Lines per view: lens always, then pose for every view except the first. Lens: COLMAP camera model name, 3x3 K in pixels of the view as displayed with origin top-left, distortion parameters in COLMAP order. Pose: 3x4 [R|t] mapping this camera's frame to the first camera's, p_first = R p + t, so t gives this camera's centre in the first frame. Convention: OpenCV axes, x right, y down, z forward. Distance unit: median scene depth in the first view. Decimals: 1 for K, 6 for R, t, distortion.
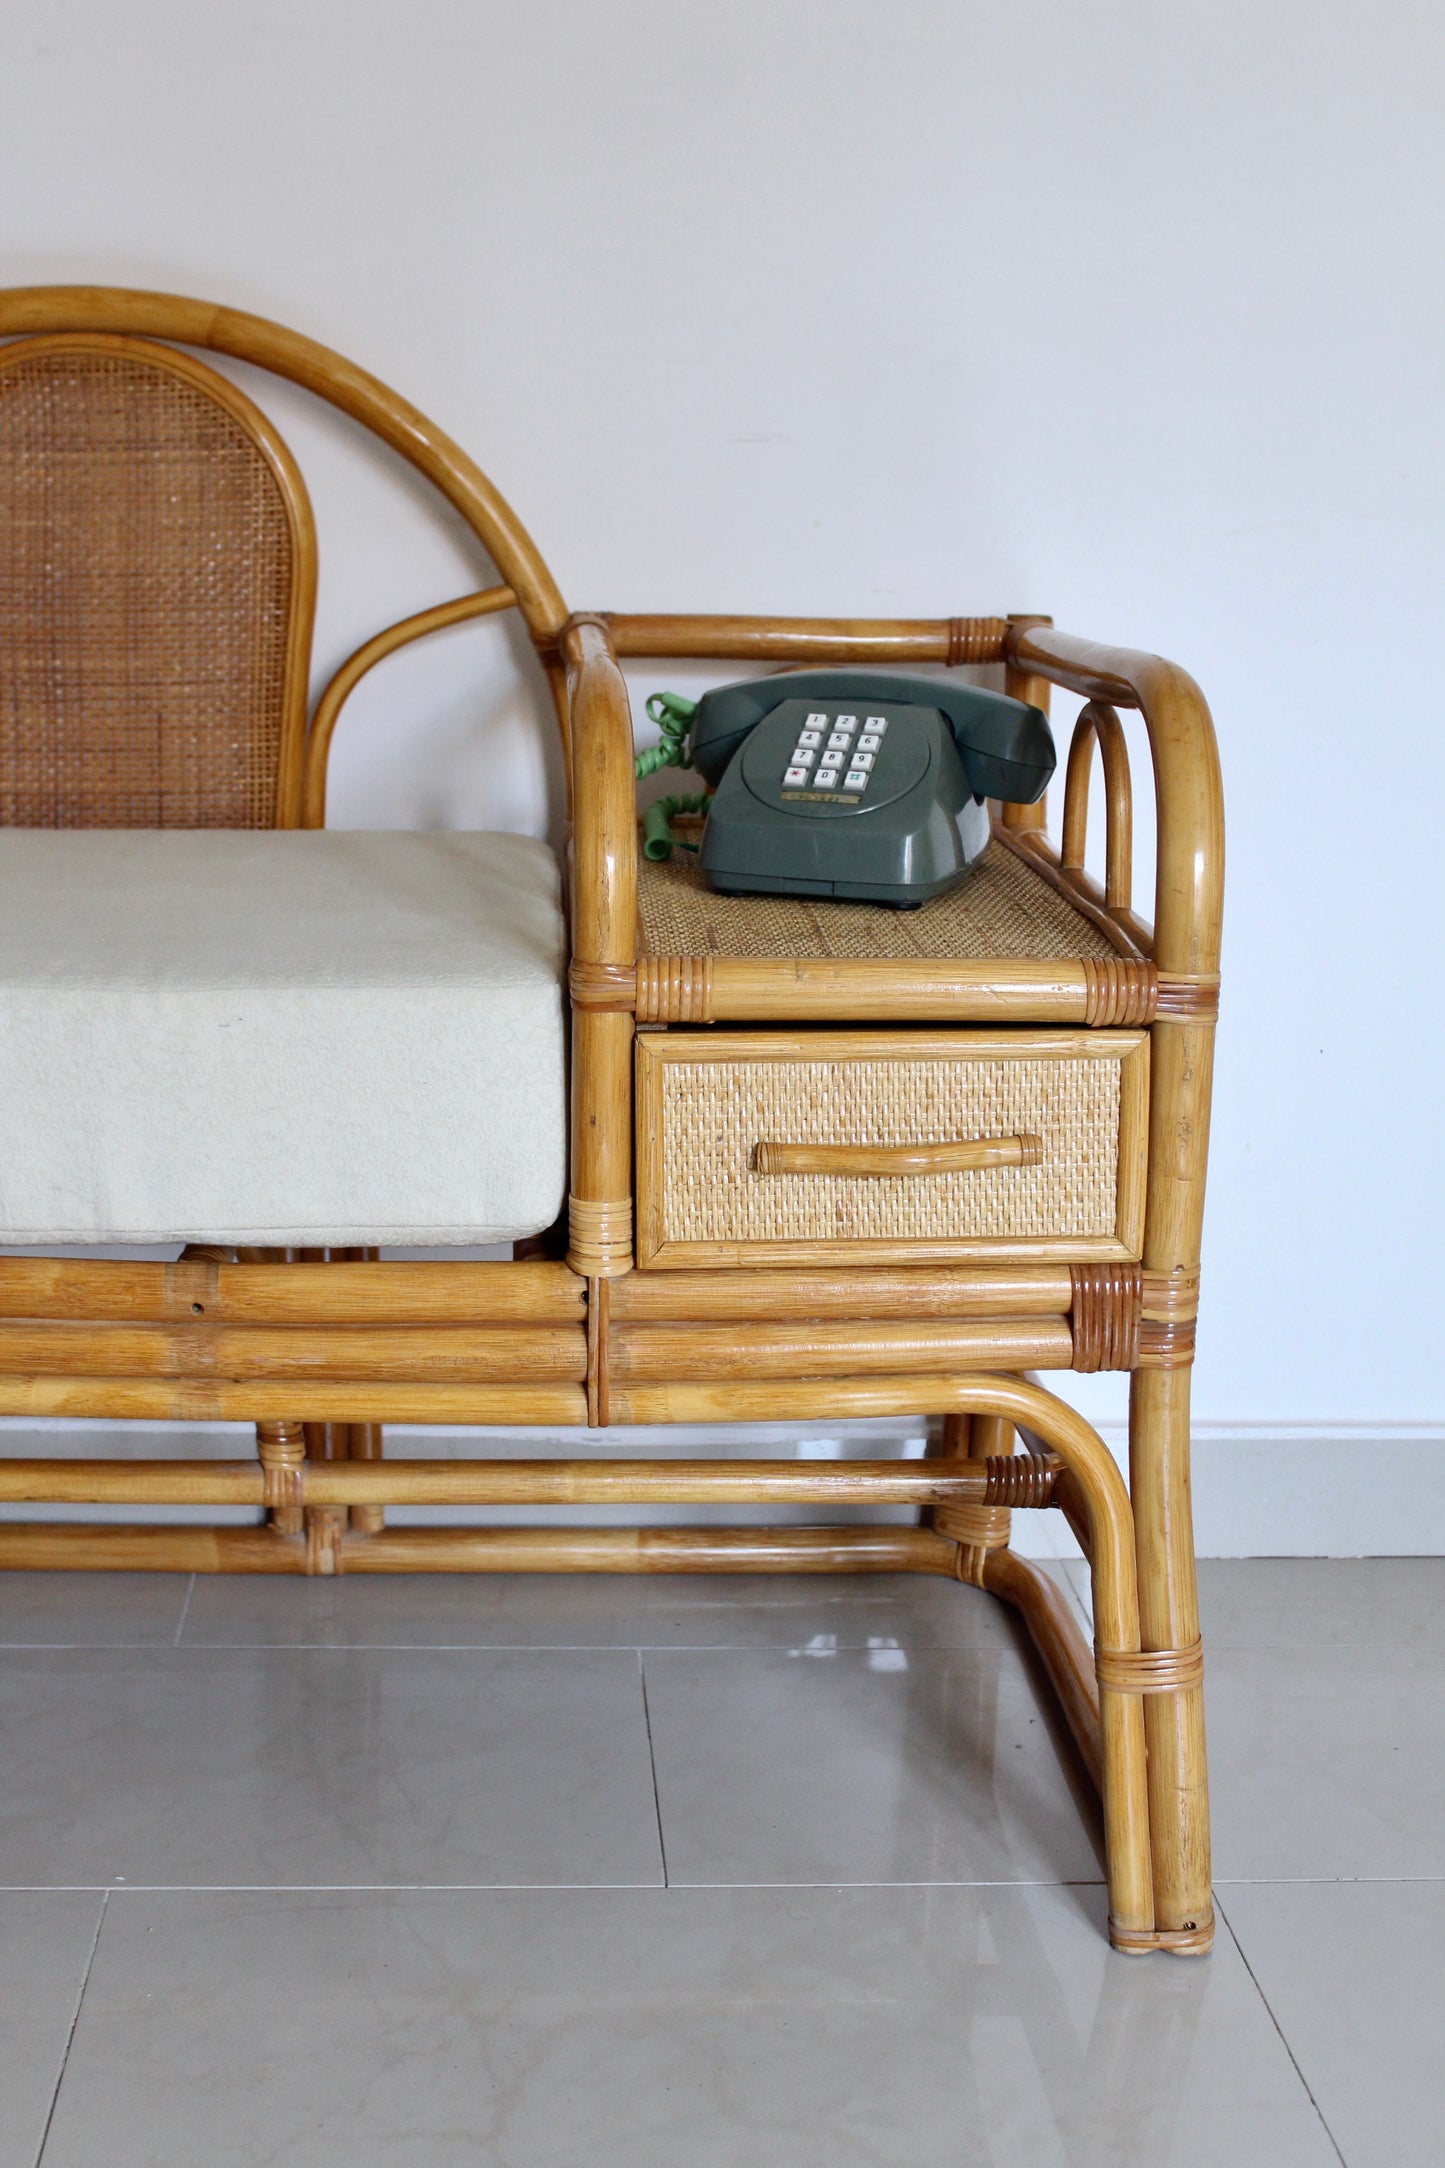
lens RADIAL K [[2820.5, 0, 722.5], [0, 2820.5, 1084.0], [0, 0, 1]] dist [-0.074608, 0.087869]
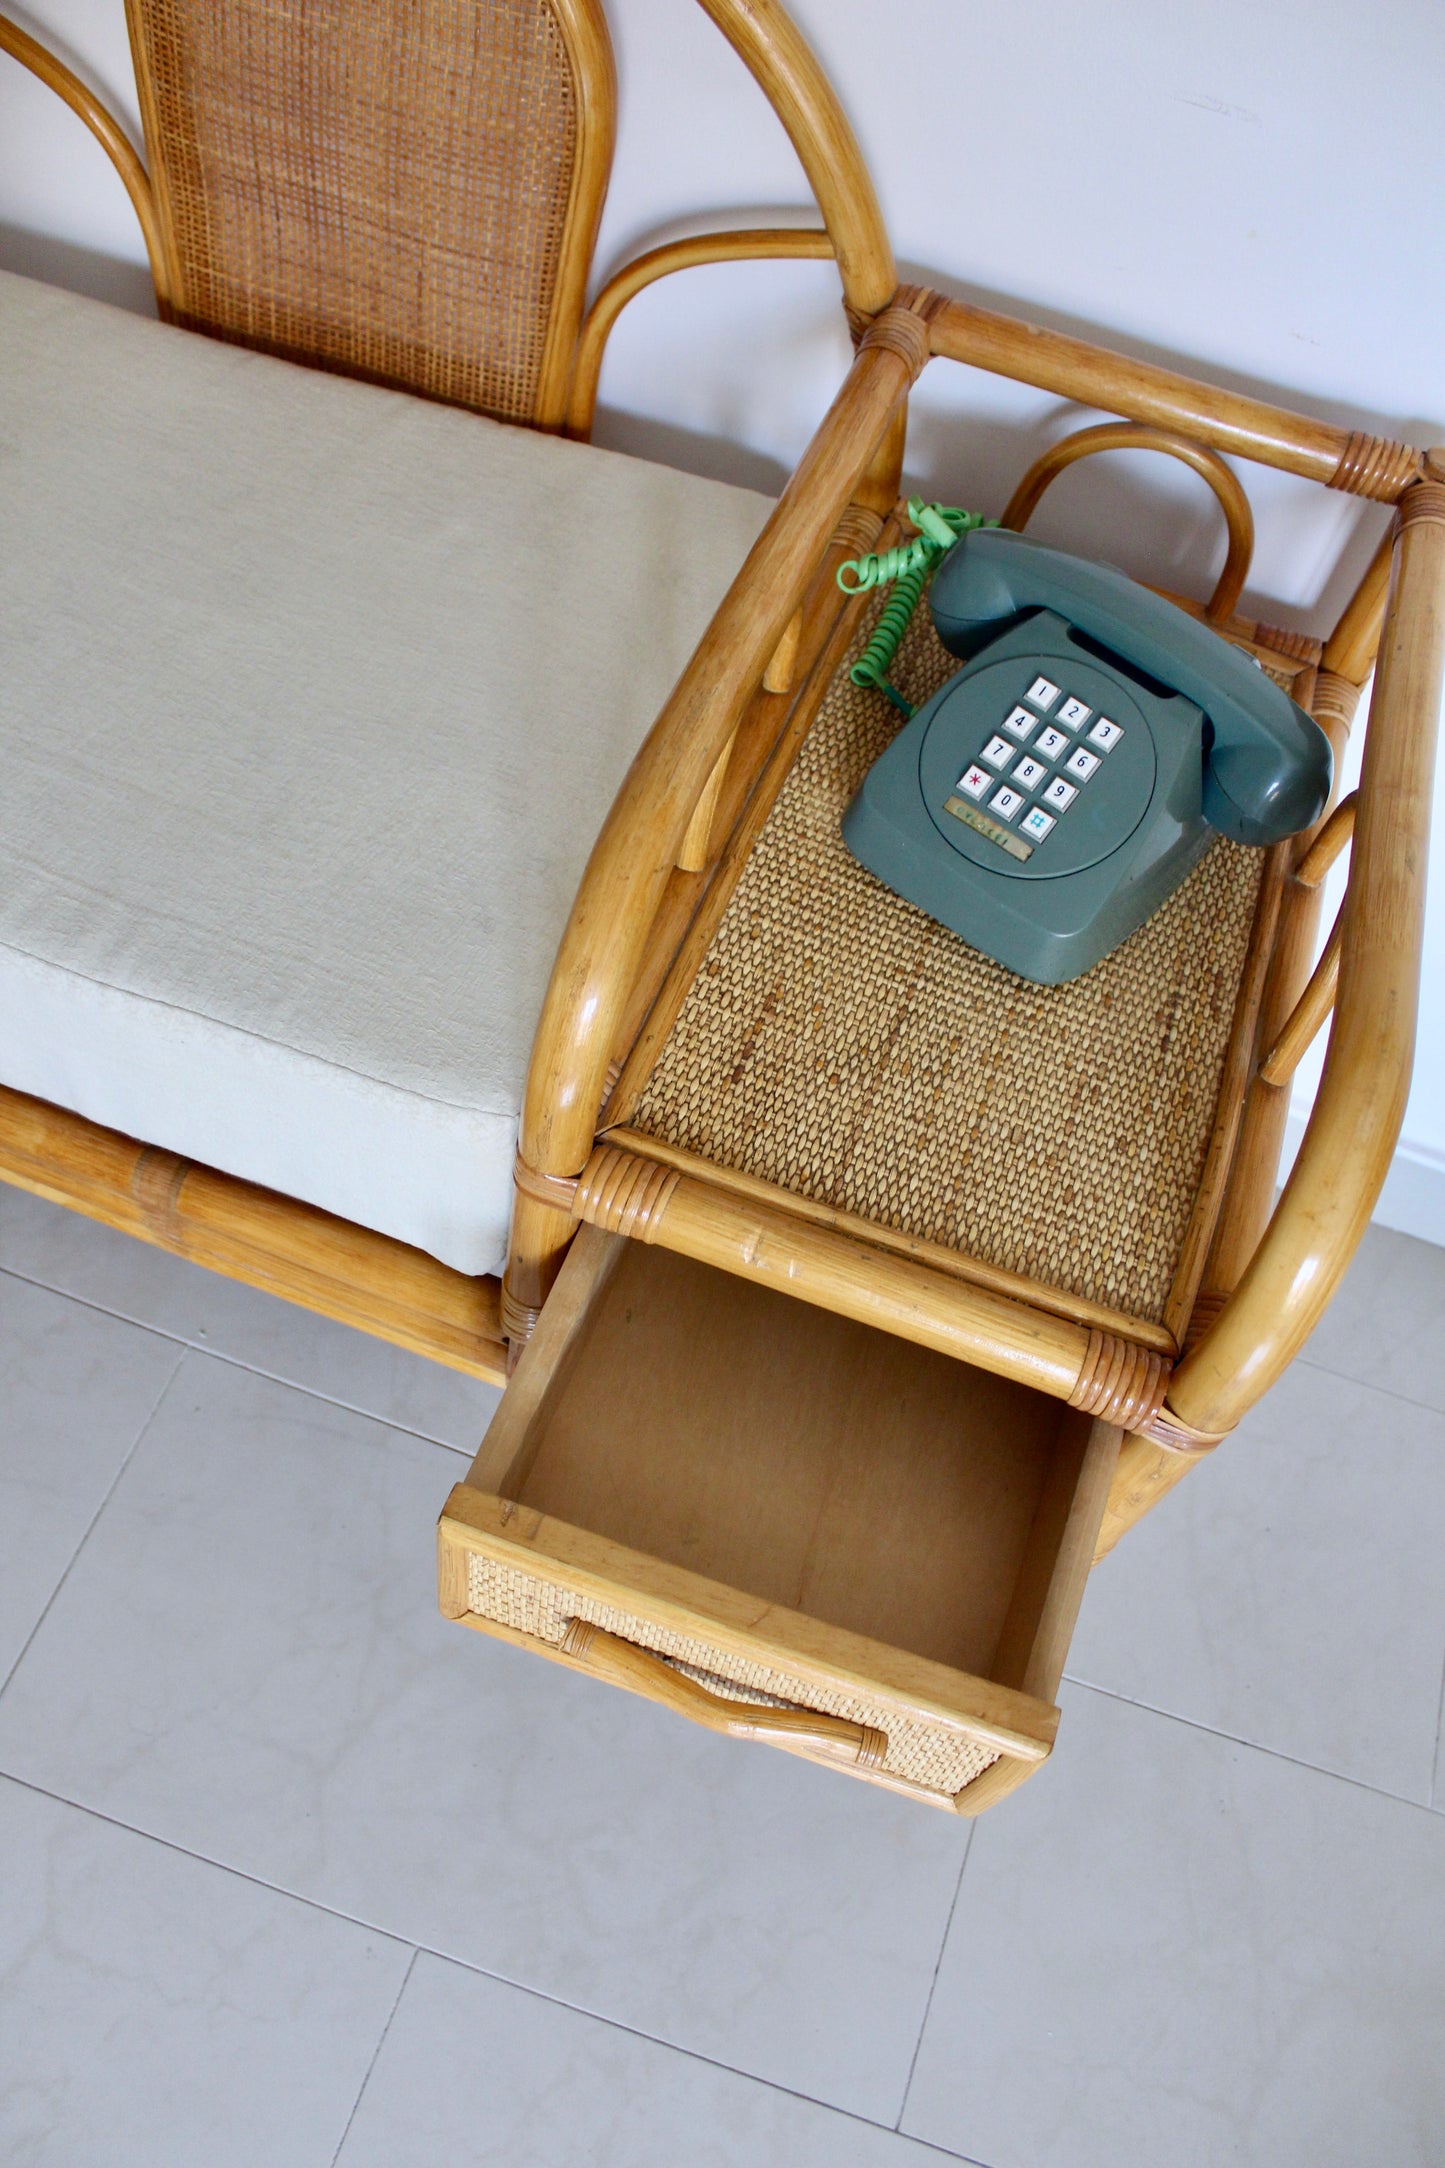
lens RADIAL K [[1793.0, 0, 692.4], [0, 1793.0, 1093.8], [0, 0, 1]] dist [-0.169595, 0.152895]
pose [[0.913480, 0.383848, -0.134963, 0.052893], [-0.198624, 0.710171, 0.675430, -0.360172], [0.355109, -0.590185, 0.724968, 0.528038]]
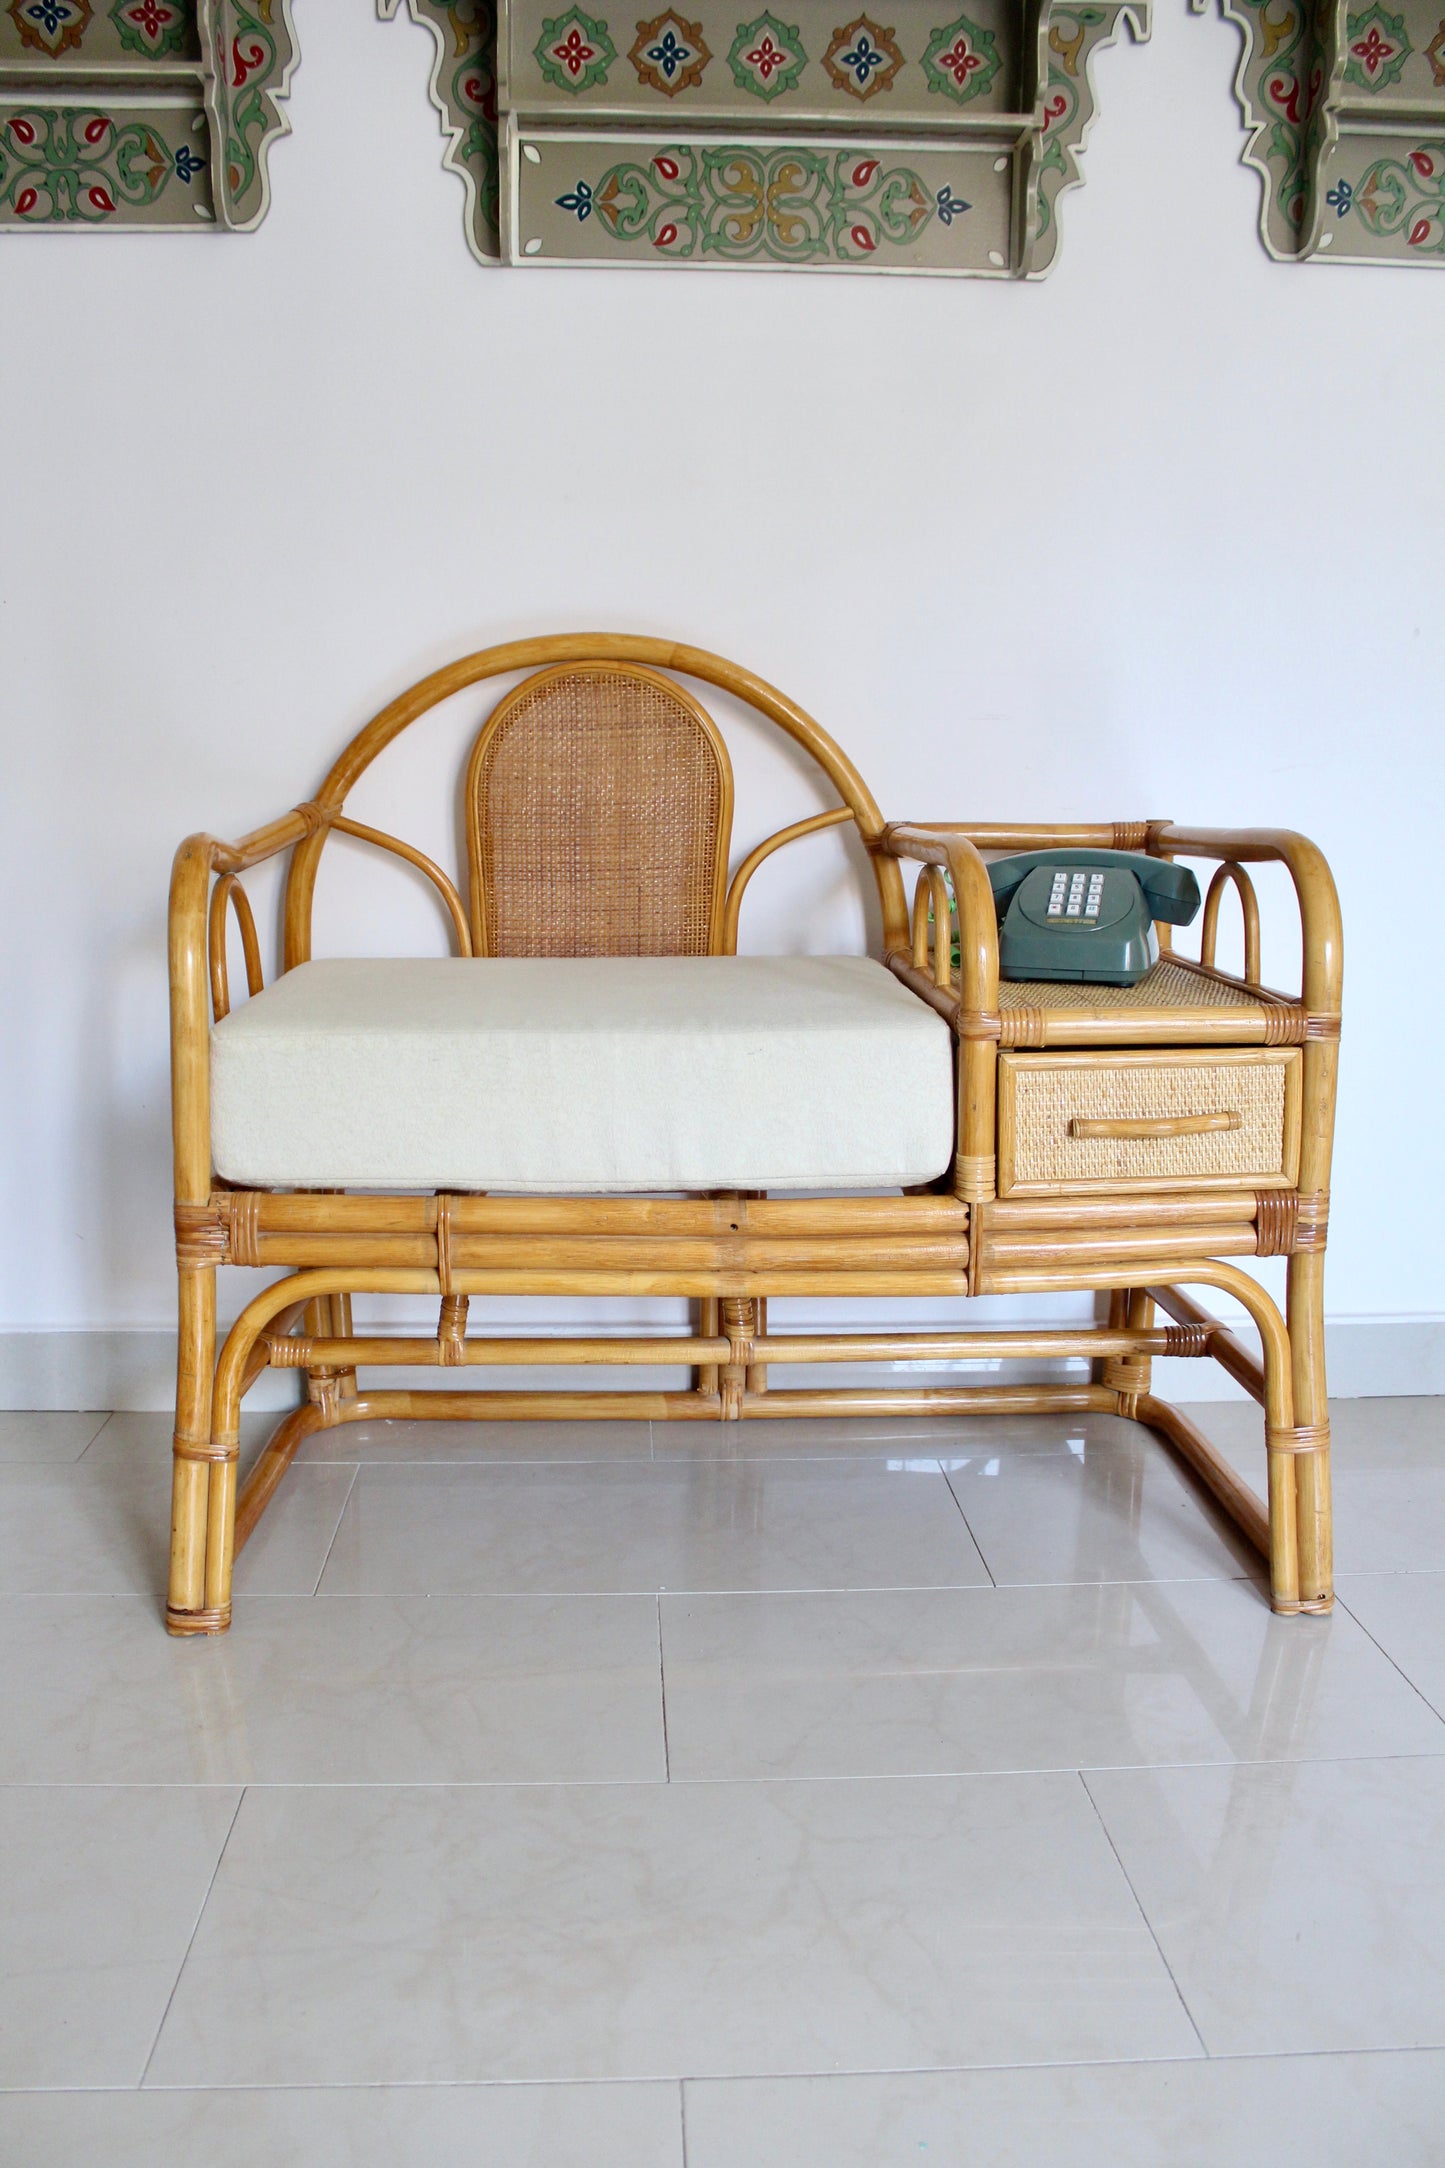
lens RADIAL K [[1797.2, 0, 718.3], [0, 1797.2, 1092.2], [0, 0, 1]] dist [-0.169347, 0.149869]
pose [[0.999525, -0.020481, -0.023046, -0.143864], [0.019263, 0.998466, -0.051908, 0.046858], [0.024073, 0.051440, 0.998386, -0.042964]]
